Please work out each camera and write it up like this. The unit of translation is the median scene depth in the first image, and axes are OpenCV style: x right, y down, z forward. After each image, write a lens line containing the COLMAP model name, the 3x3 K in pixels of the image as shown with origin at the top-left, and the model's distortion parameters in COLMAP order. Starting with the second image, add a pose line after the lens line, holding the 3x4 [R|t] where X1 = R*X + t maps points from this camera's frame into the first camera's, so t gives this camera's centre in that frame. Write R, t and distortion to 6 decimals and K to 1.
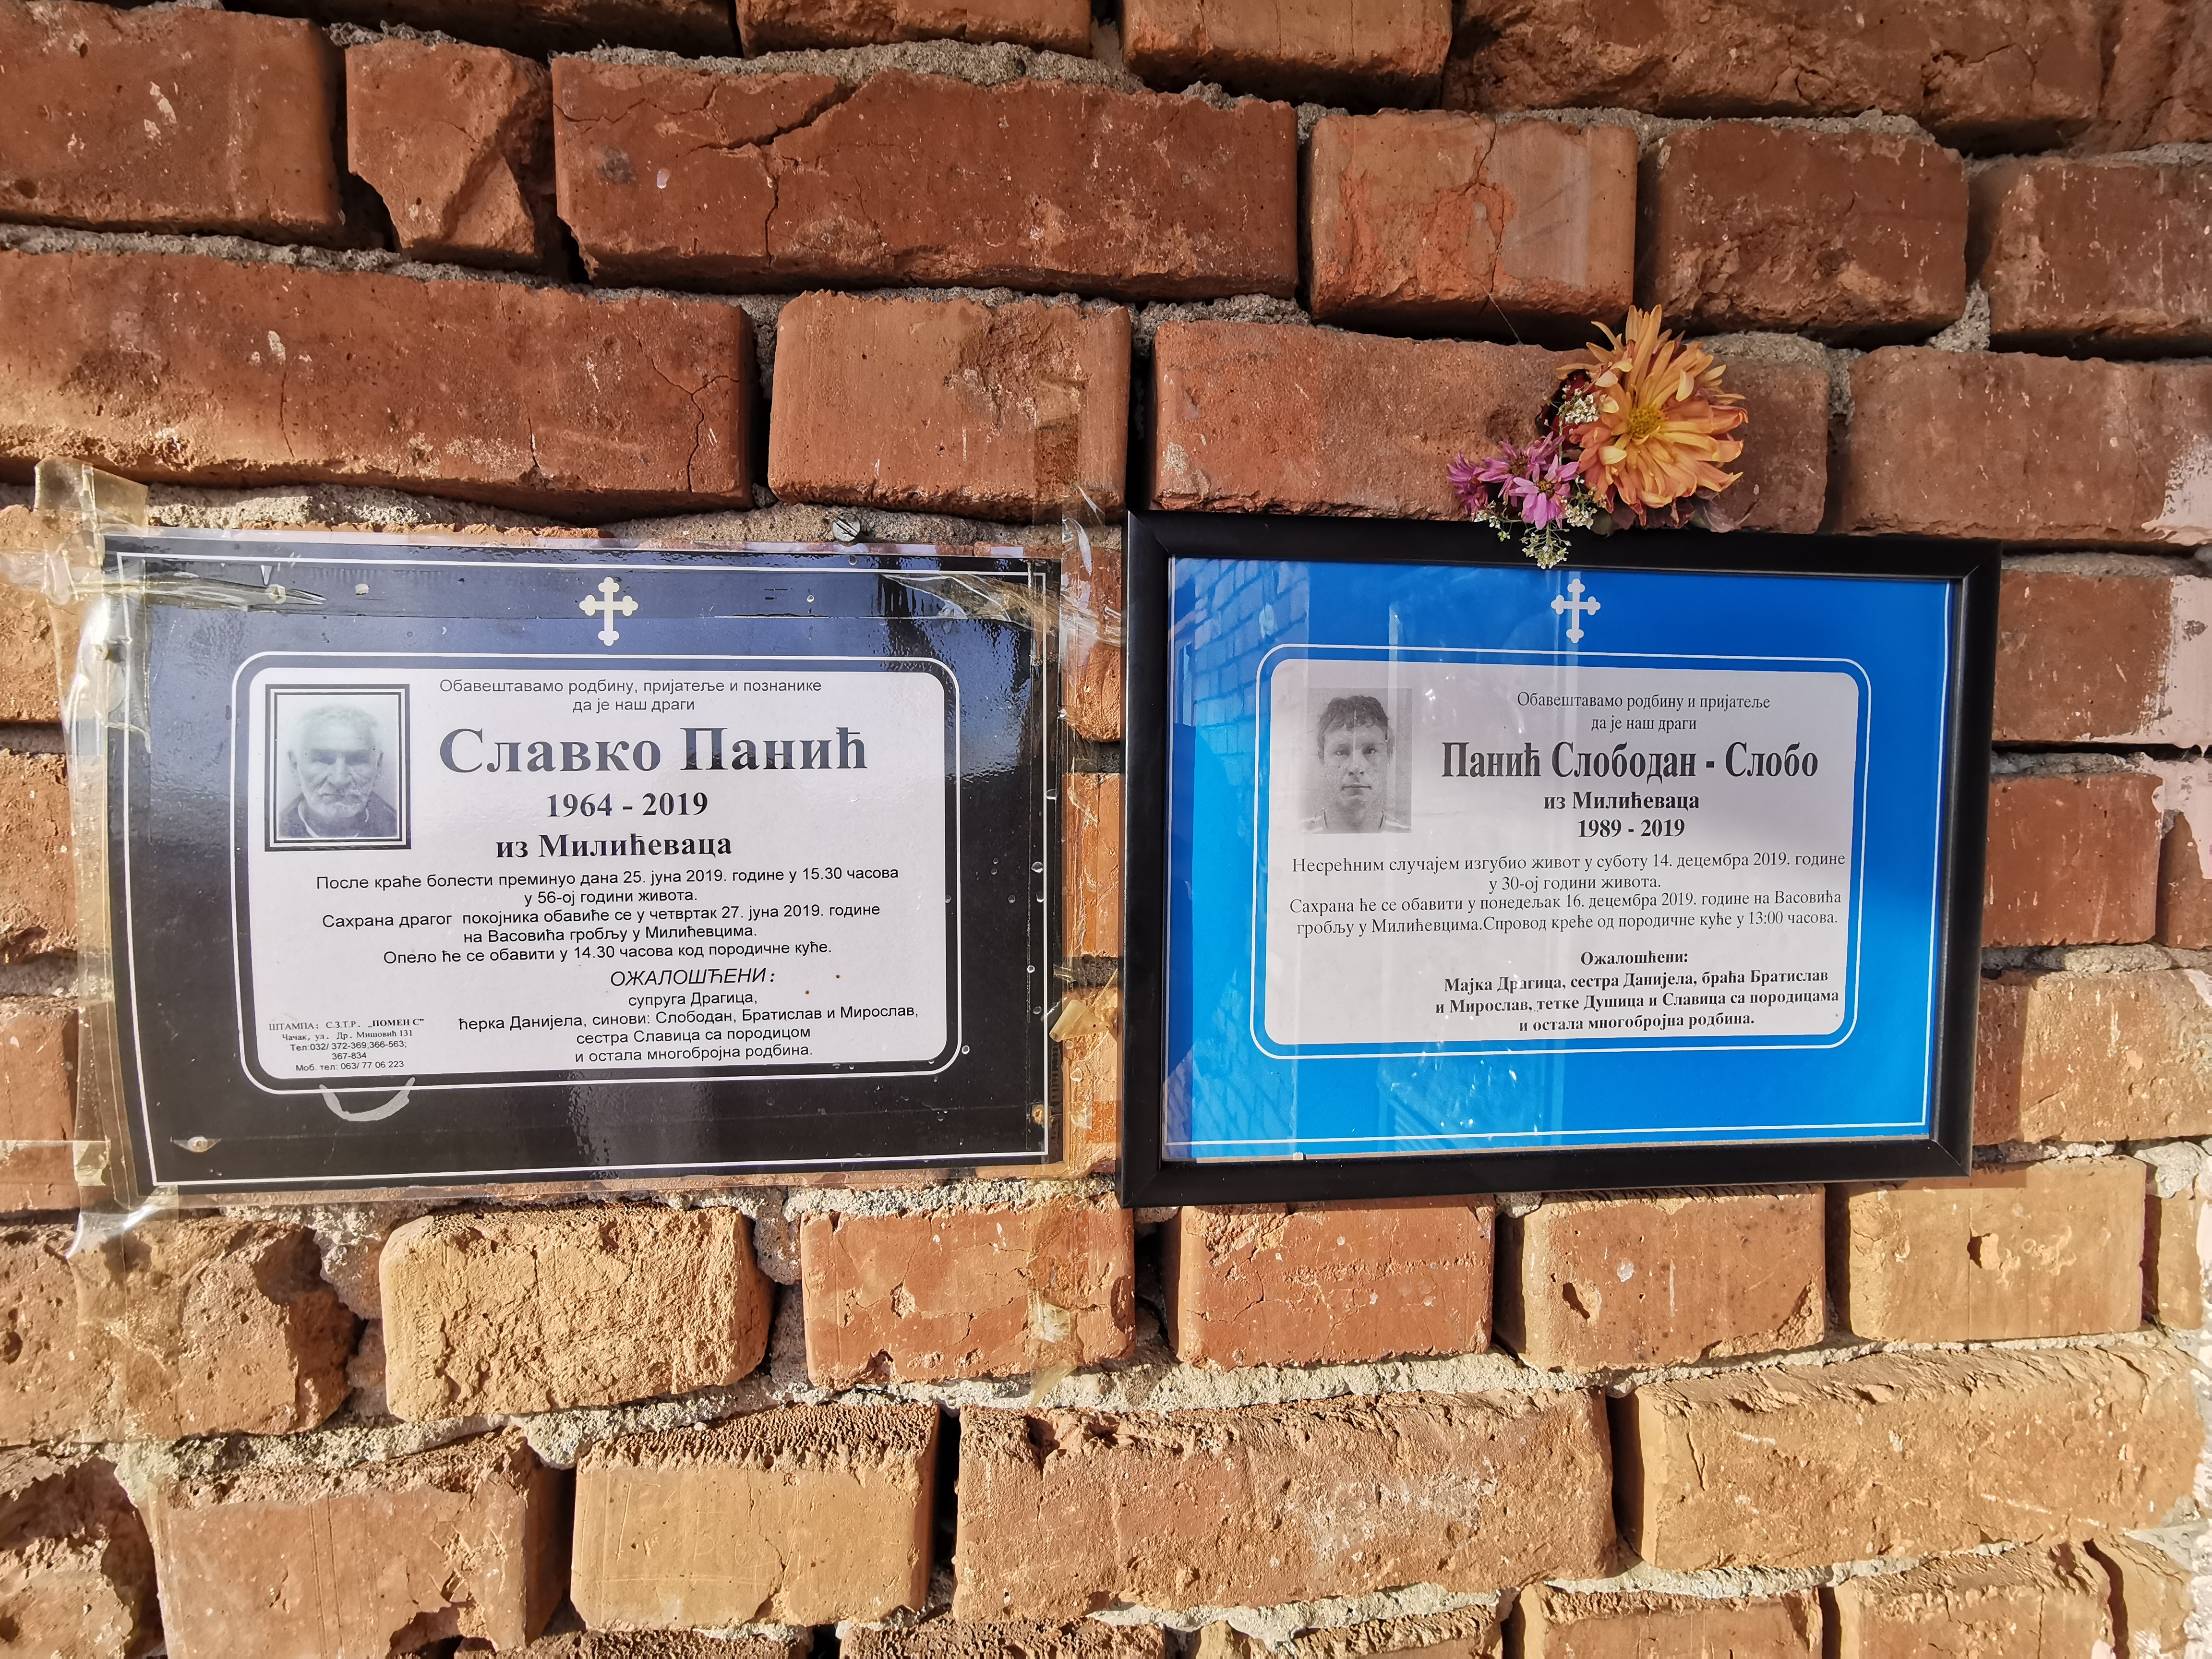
lens RADIAL K [[1073.1, 0, 1093.9], [0, 1073.1, 798.5], [0, 0, 1]] dist [-0.011303, 0.000069]
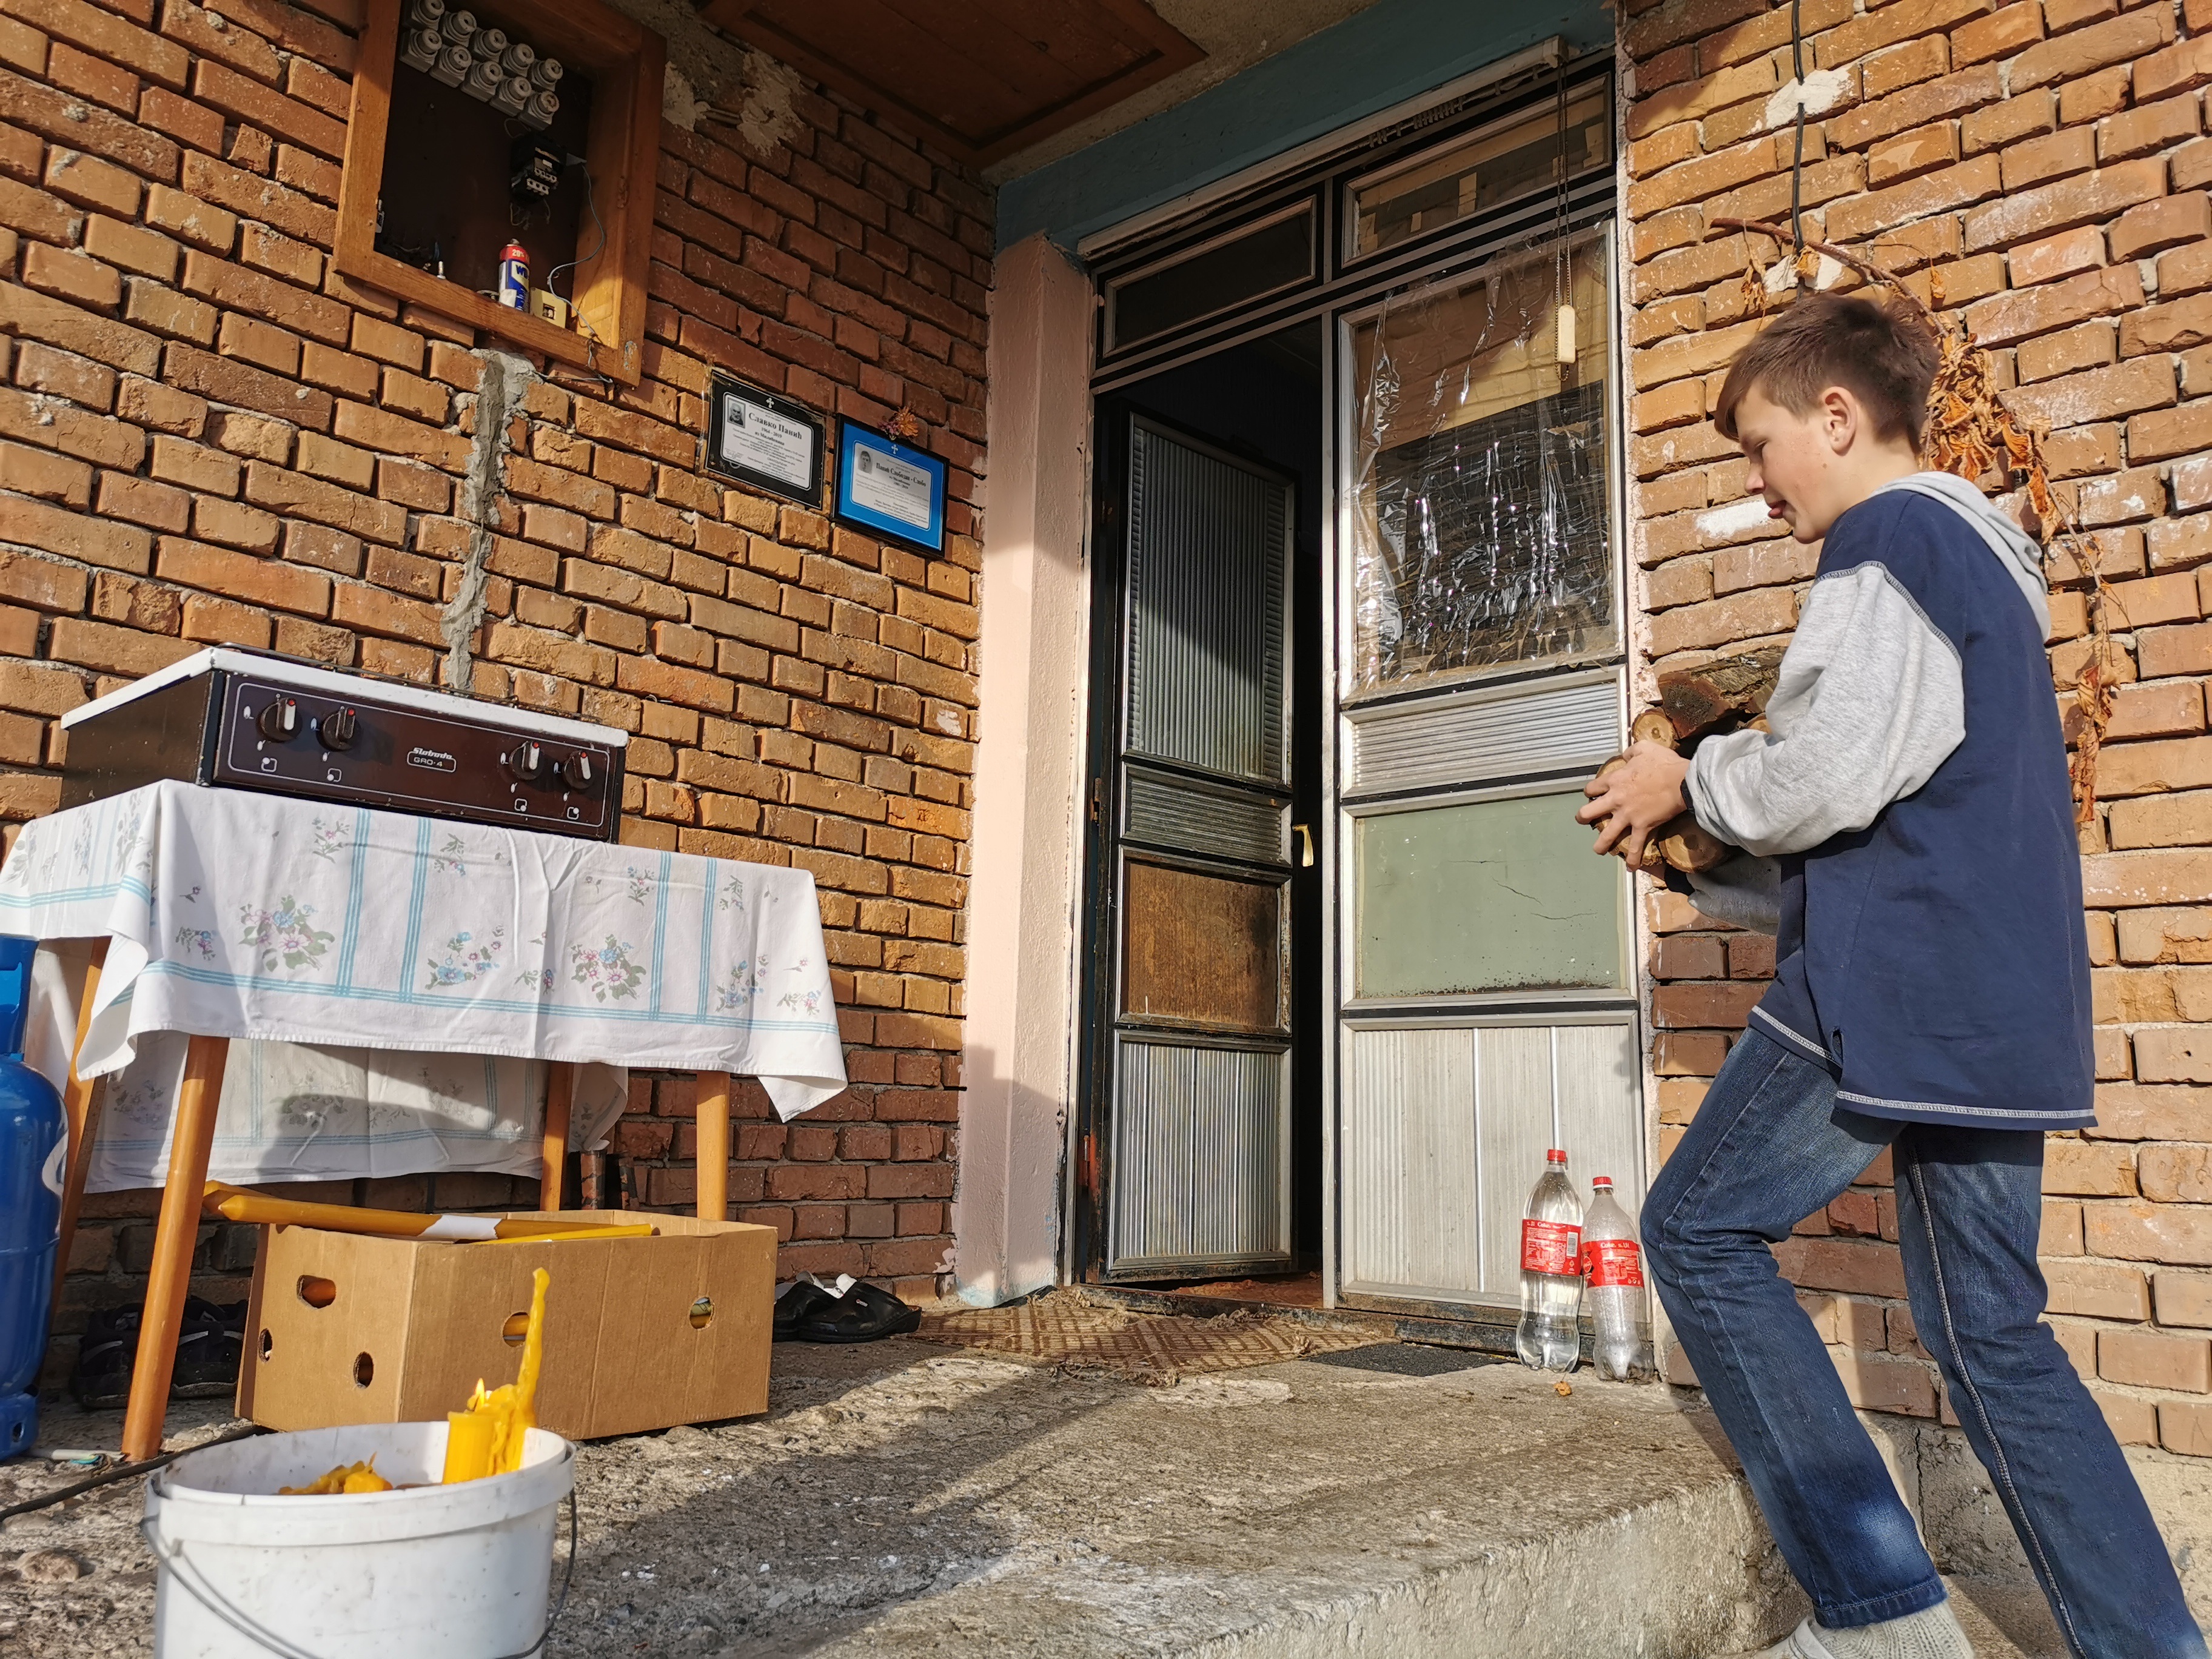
lens RADIAL K [[1707.3, 0, 1106.0], [0, 1707.3, 829.5], [0, 0, 1]] dist [-0.001571, -0.000329]
pose [[0.727755, 0.132873, 0.672842, -5.030203], [0.008035, 0.979334, -0.202090, 3.996689], [-0.685790, 0.152478, 0.711648, -6.555962]]
